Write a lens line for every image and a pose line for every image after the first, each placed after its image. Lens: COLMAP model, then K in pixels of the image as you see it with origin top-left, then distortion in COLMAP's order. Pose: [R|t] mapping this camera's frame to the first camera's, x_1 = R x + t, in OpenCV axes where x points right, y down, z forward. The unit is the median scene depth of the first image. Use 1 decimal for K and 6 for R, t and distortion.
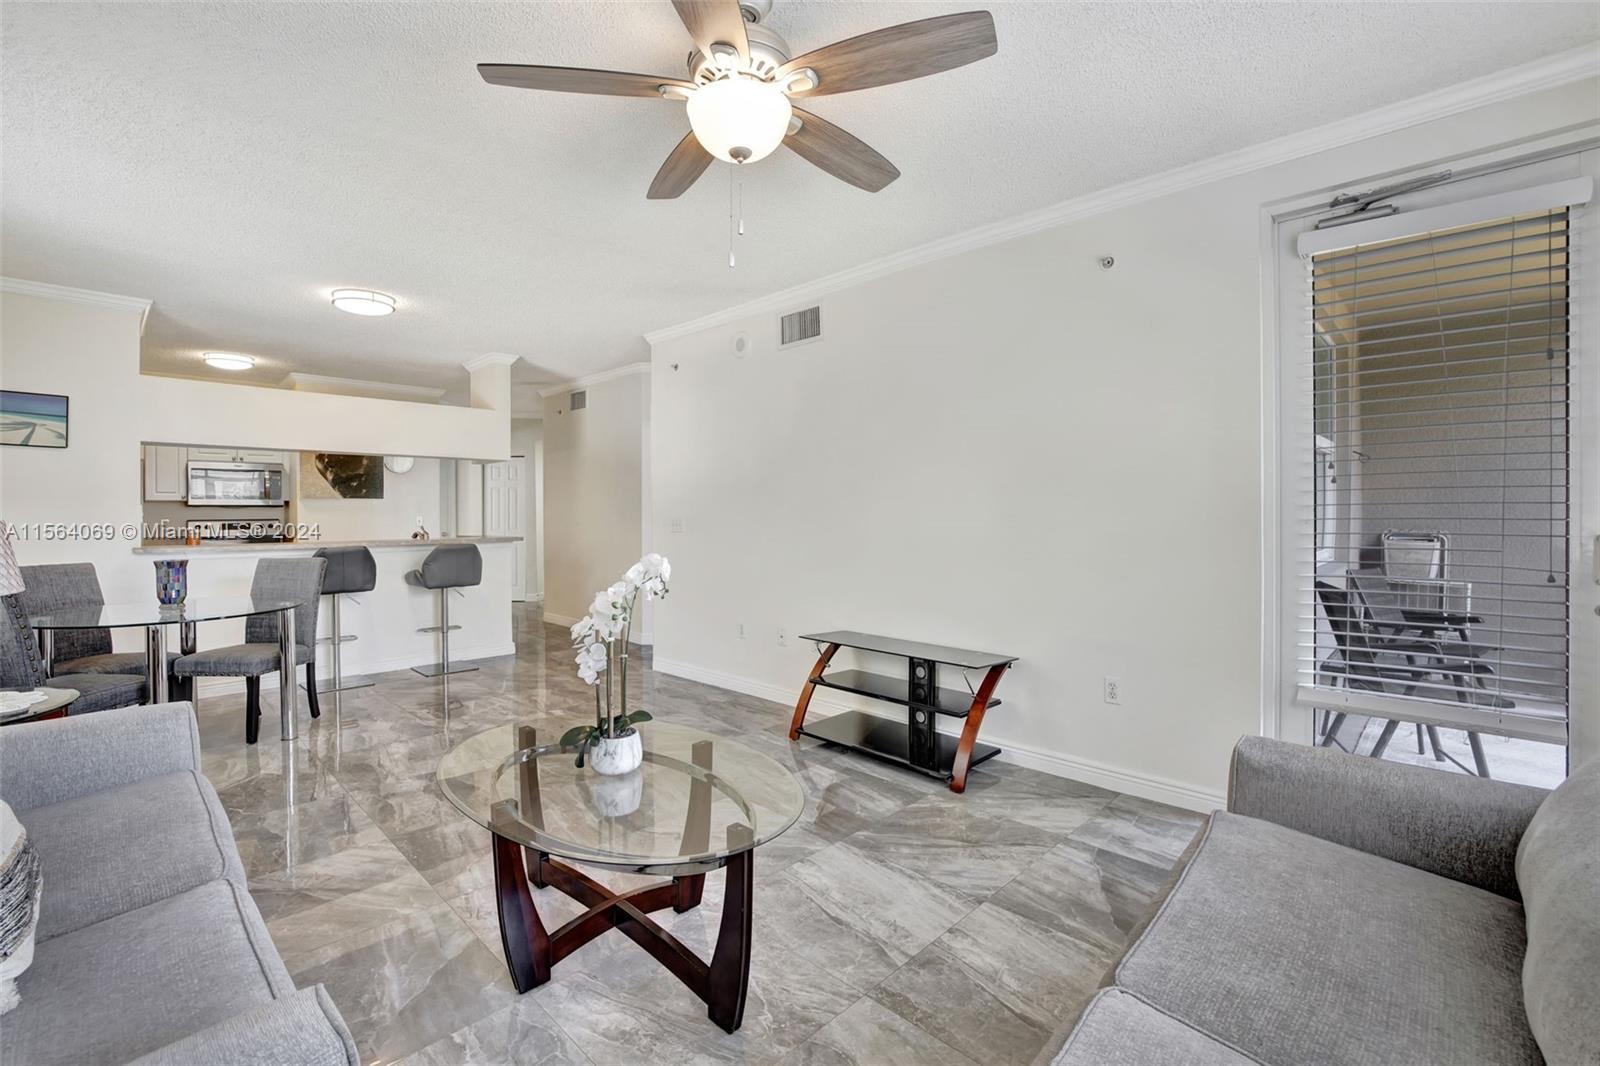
lens RADIAL K [[710.6, 0, 794.6], [0, 710.6, 521.6], [0, 0, 1]] dist [-0.048796, 0.018207]
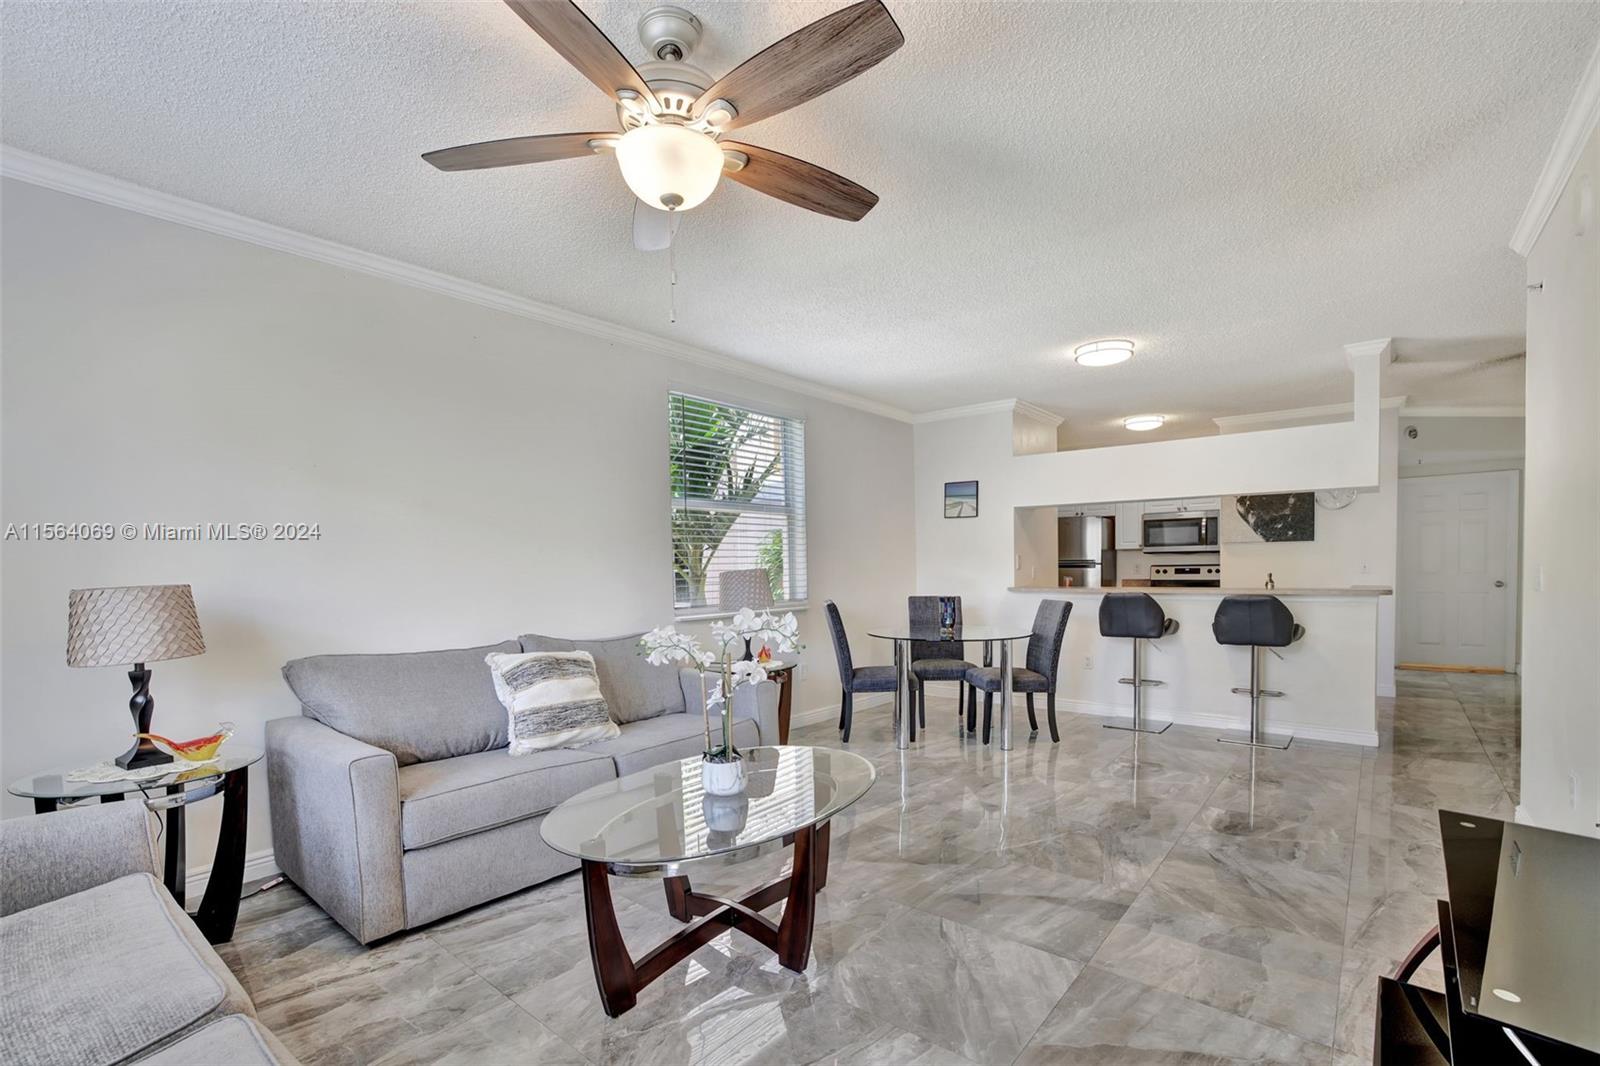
lens RADIAL K [[727.6, 0, 798.3], [0, 727.6, 586.5], [0, 0, 1]] dist [-0.002893, 0.000291]
pose [[0.098530, 0.029493, -0.994697, 0.338194], [0.001928, 0.999553, 0.029828, -0.005460], [0.995132, -0.004857, 0.098430, 0.369842]]
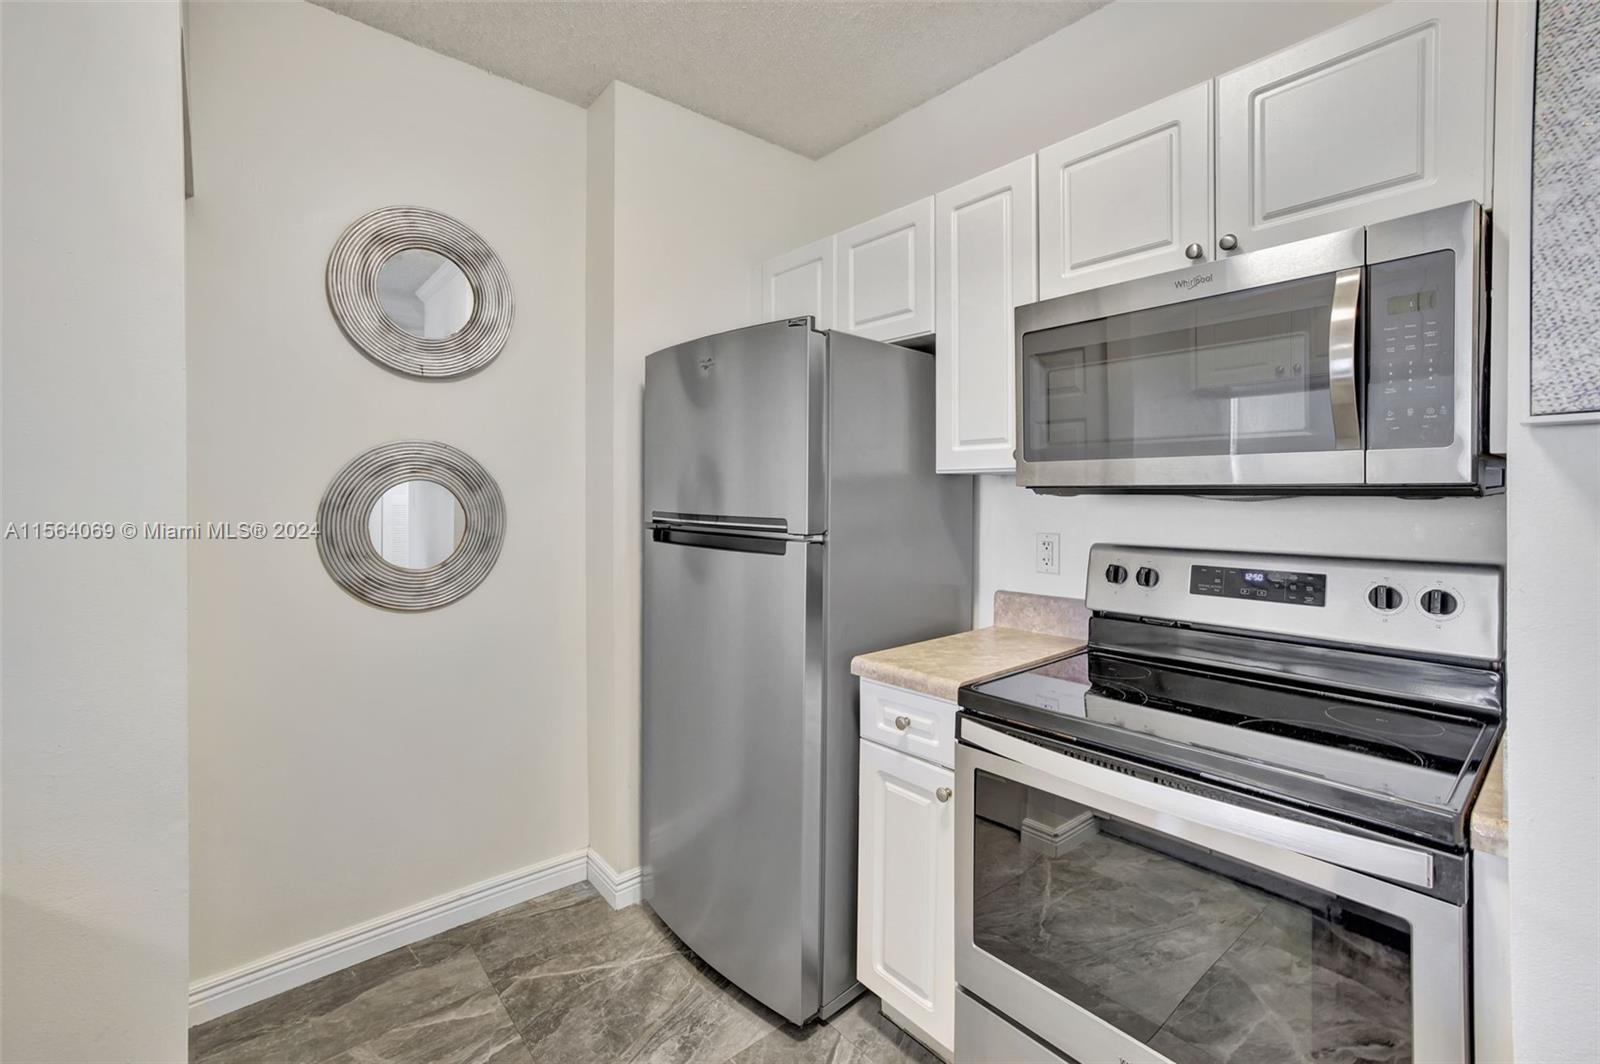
lens RADIAL K [[691.8, 0, 786.7], [0, 691.8, 492.0], [0, 0, 1]] dist [-0.001402, -0.000052]
pose [[-0.088514, 0.008520, -0.996038, -0.752666], [-0.012507, 0.999875, 0.009664, -0.028802], [0.995996, 0.013313, -0.088397, 1.132415]]
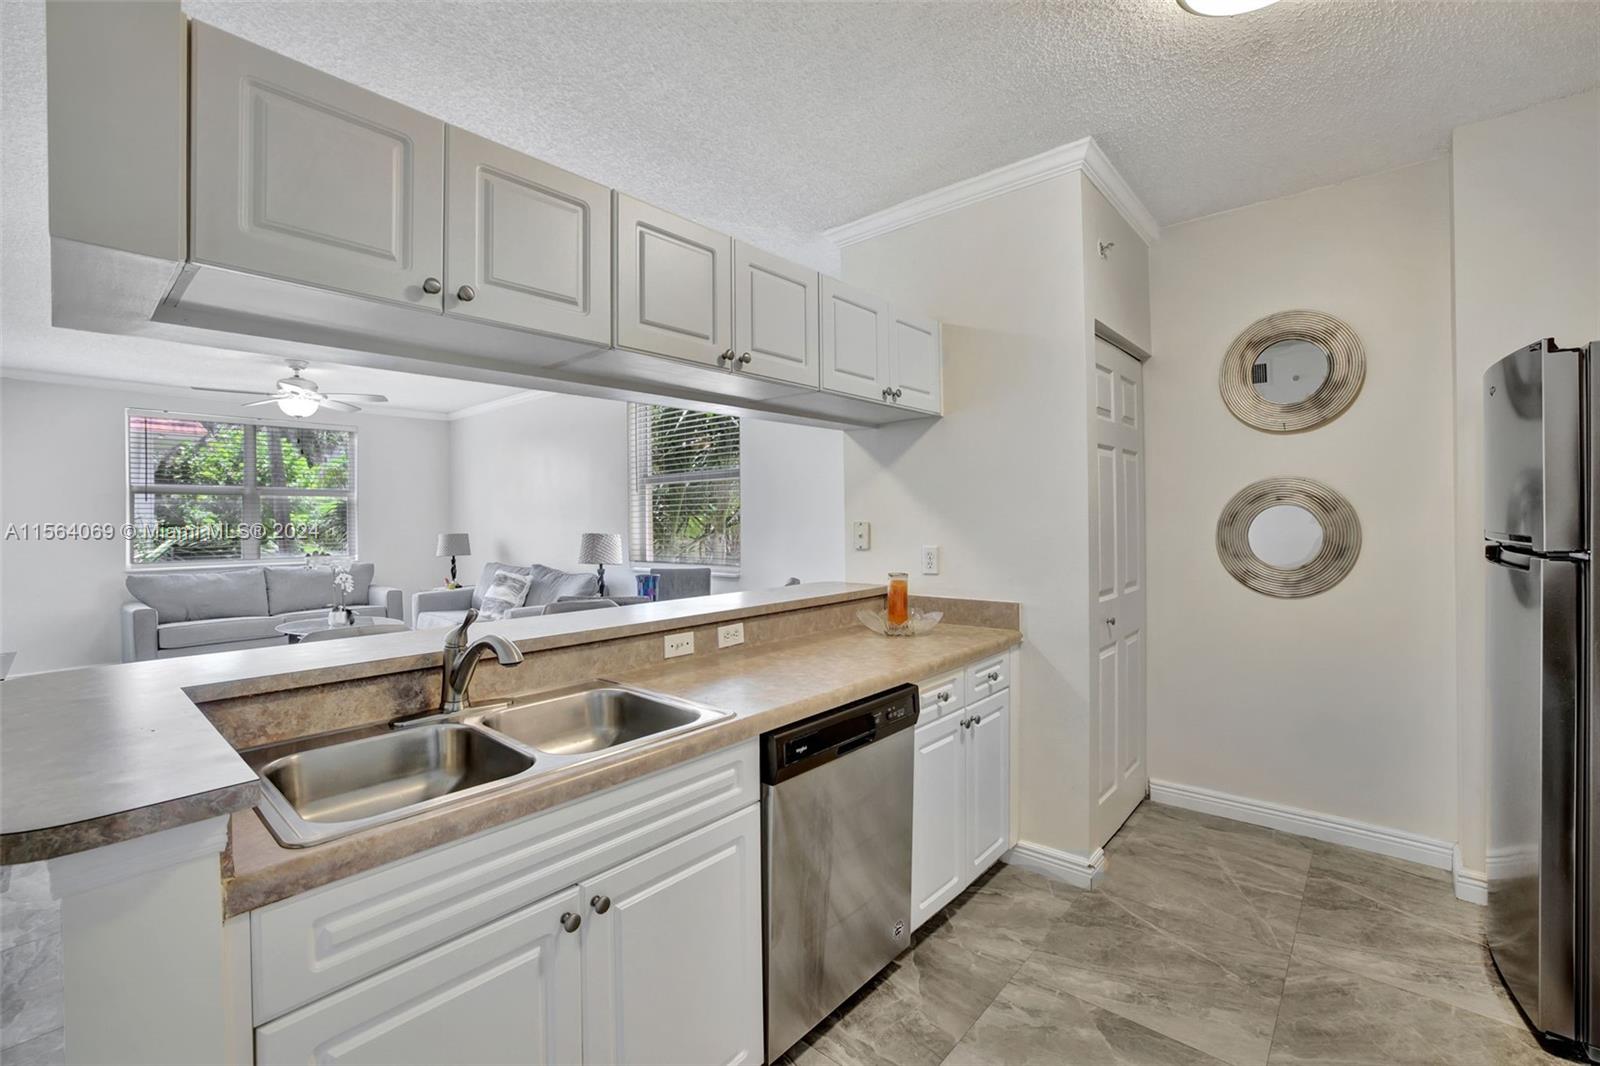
lens RADIAL K [[680.0, 0, 801.9], [0, 680.0, 523.2], [0, 0, 1]] dist [-0.052362, 0.018965]
pose [[-0.997638, 0.015280, -0.066966, -0.706706], [0.014028, 0.999719, 0.019126, -0.030124], [0.067240, 0.018141, -0.997572, 1.385766]]
